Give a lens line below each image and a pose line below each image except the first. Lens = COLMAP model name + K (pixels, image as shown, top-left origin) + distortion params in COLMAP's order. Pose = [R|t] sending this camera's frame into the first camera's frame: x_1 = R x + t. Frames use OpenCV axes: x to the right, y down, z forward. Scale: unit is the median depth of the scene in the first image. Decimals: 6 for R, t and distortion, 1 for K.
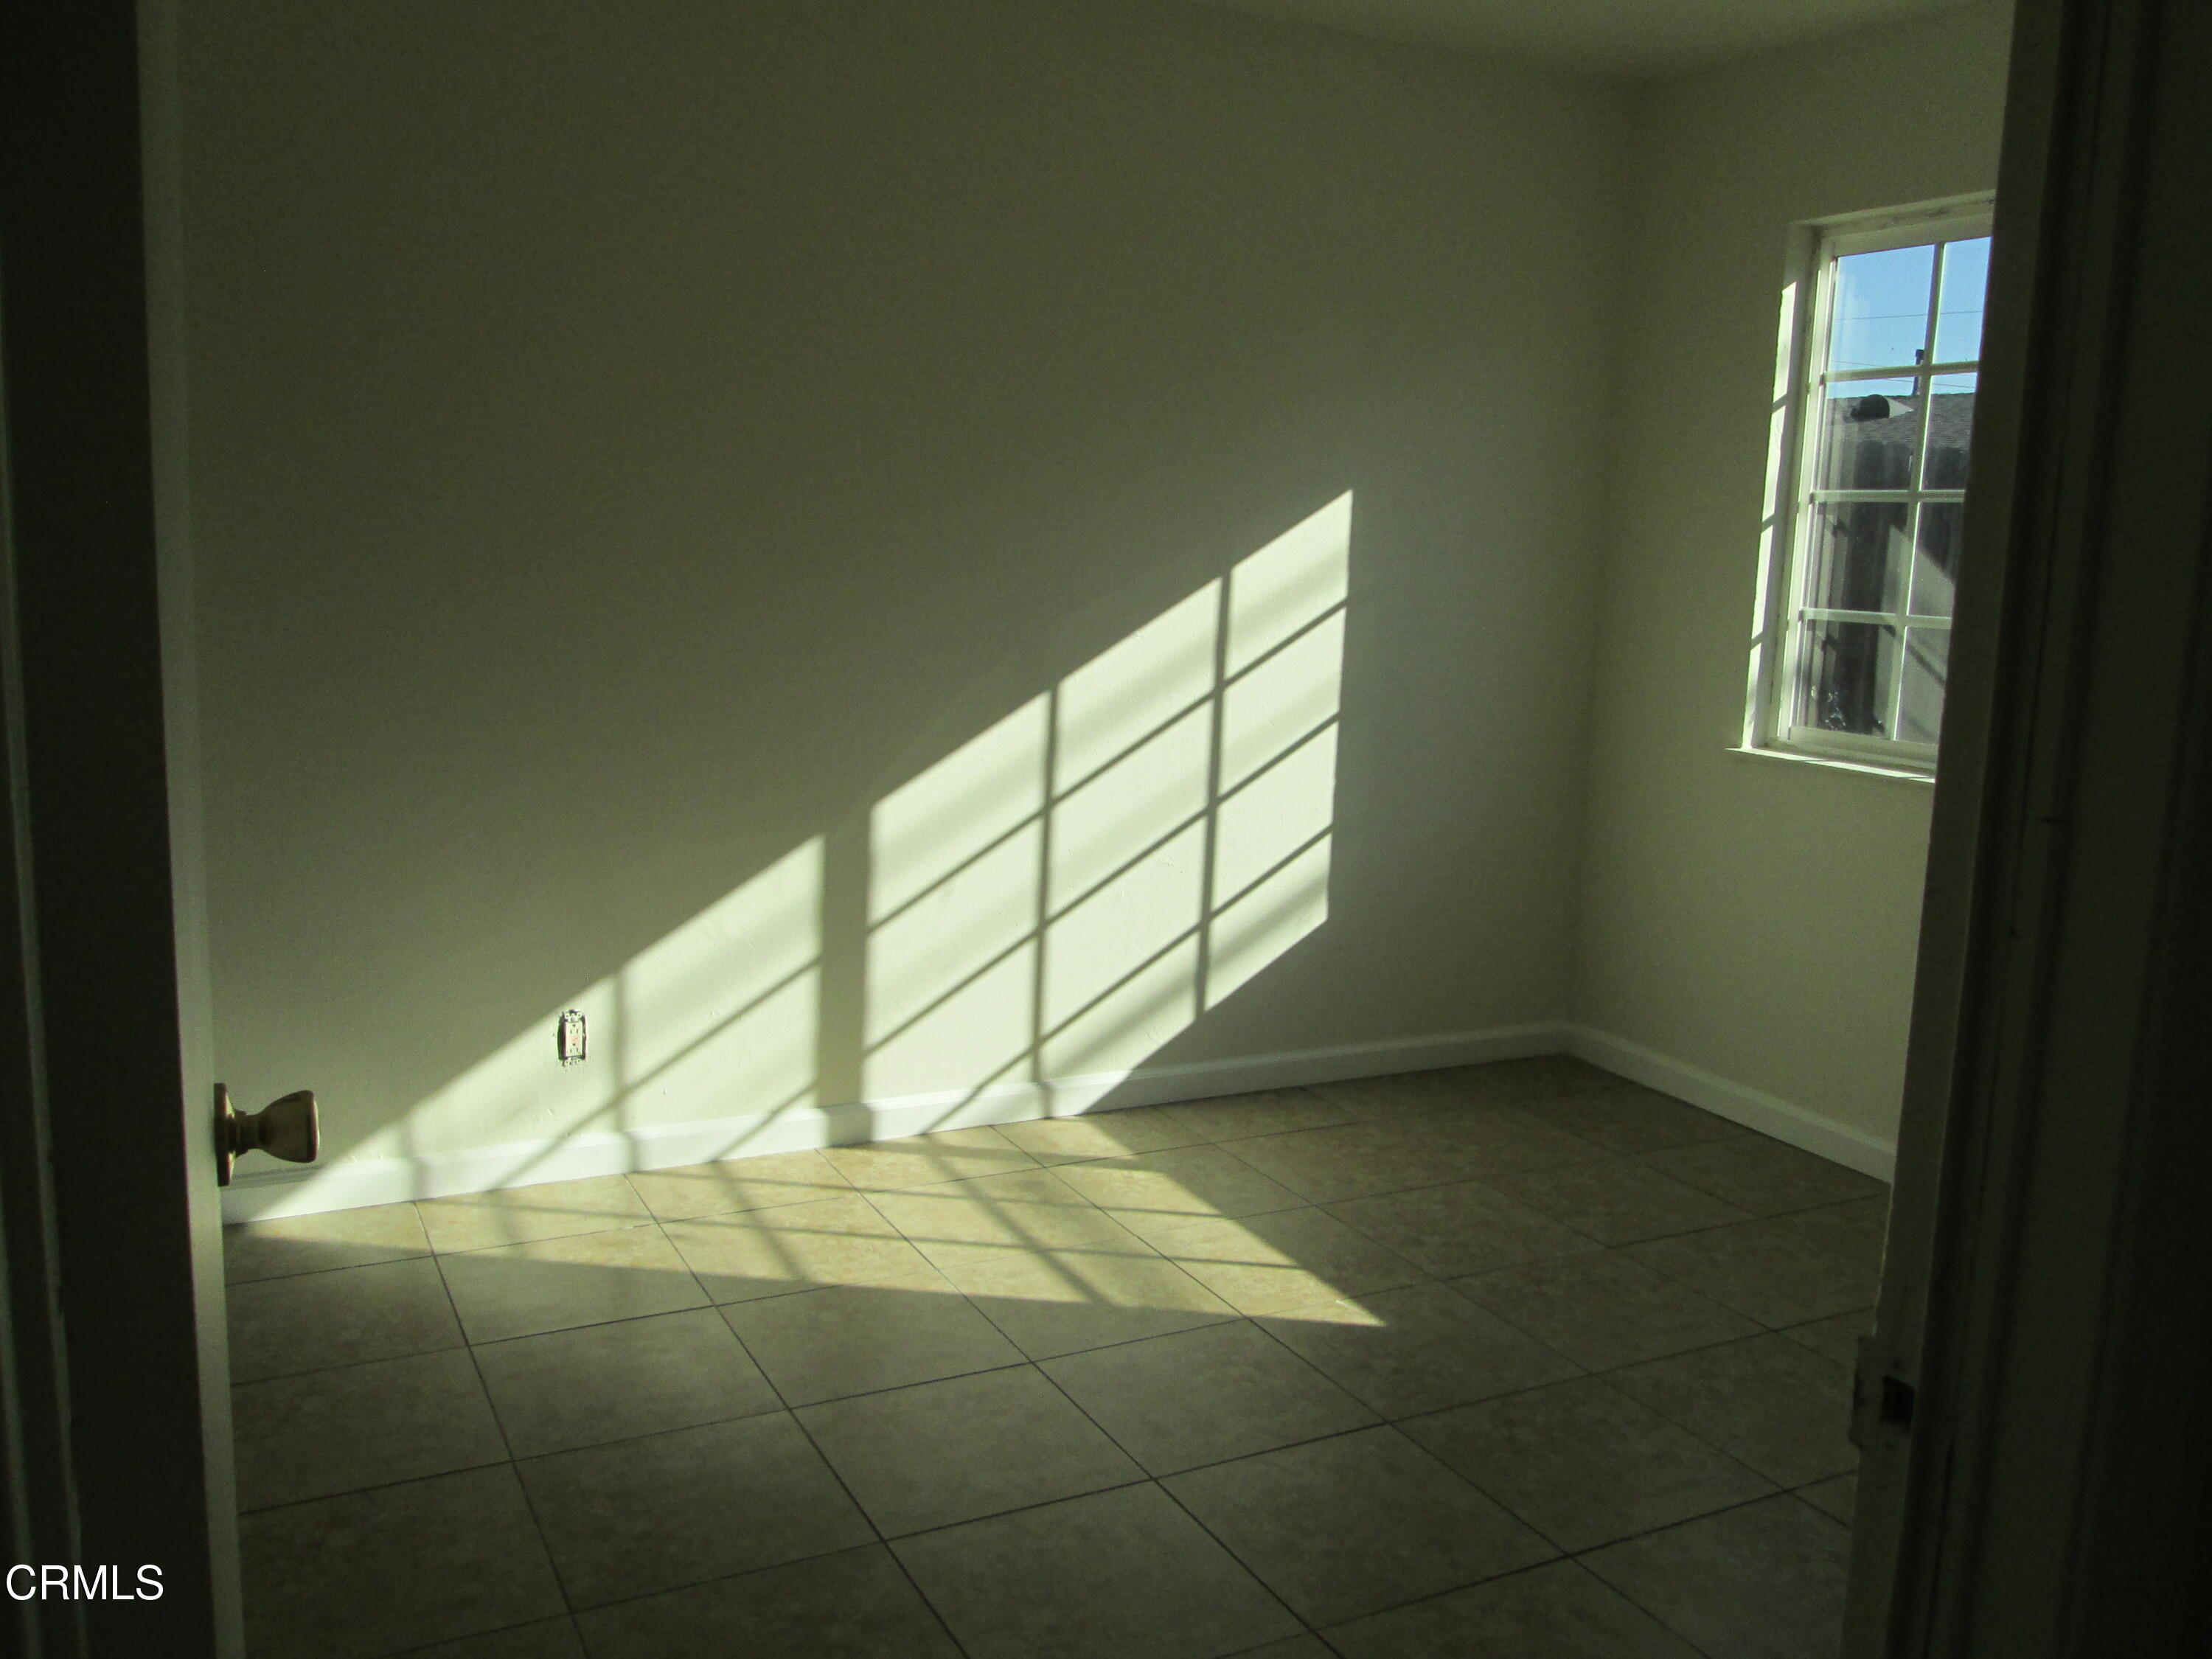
lens RADIAL K [[1832.2, 0, 1106.0], [0, 1832.2, 829.5], [0, 0, 1]] dist [-0.006740, -0.003758]
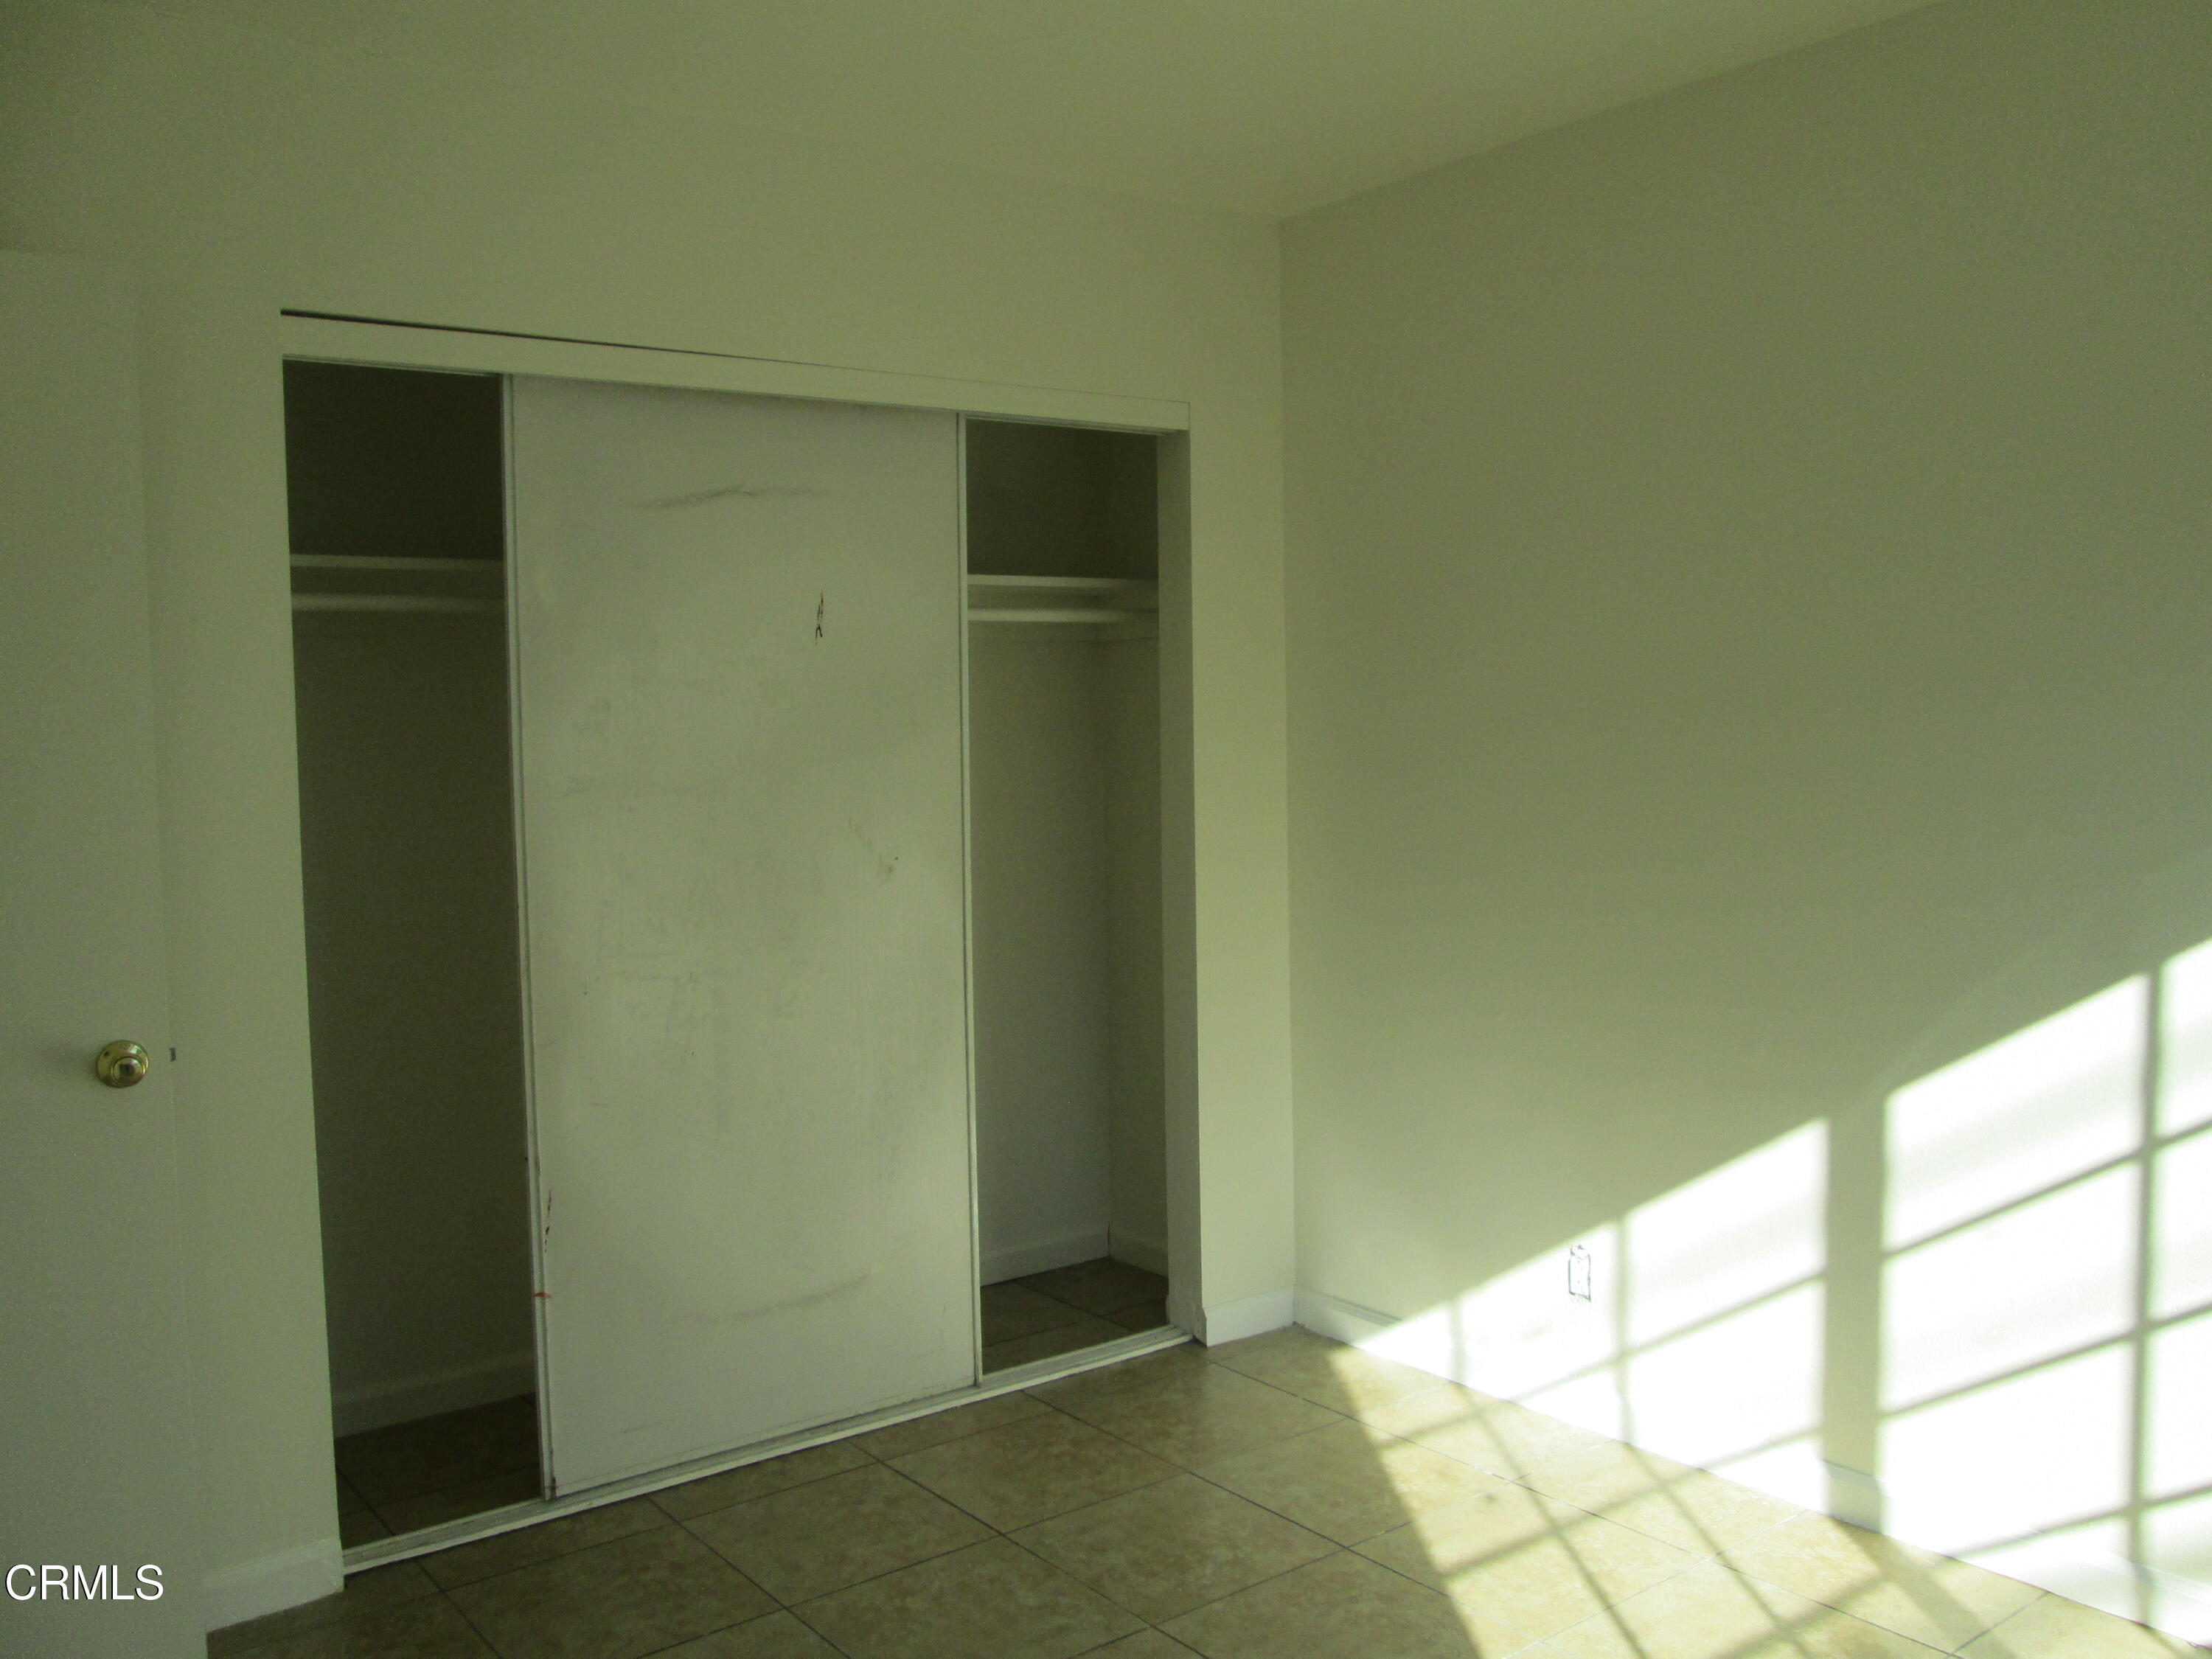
lens RADIAL K [[1832.2, 0, 1106.0], [0, 1832.2, 829.5], [0, 0, 1]] dist [-0.006740, -0.003758]
pose [[0.185331, 0.023950, -0.982384, 0.581783], [-0.129913, 0.991525, -0.000336, -0.082688], [0.974051, 0.127687, 0.186872, 0.530692]]
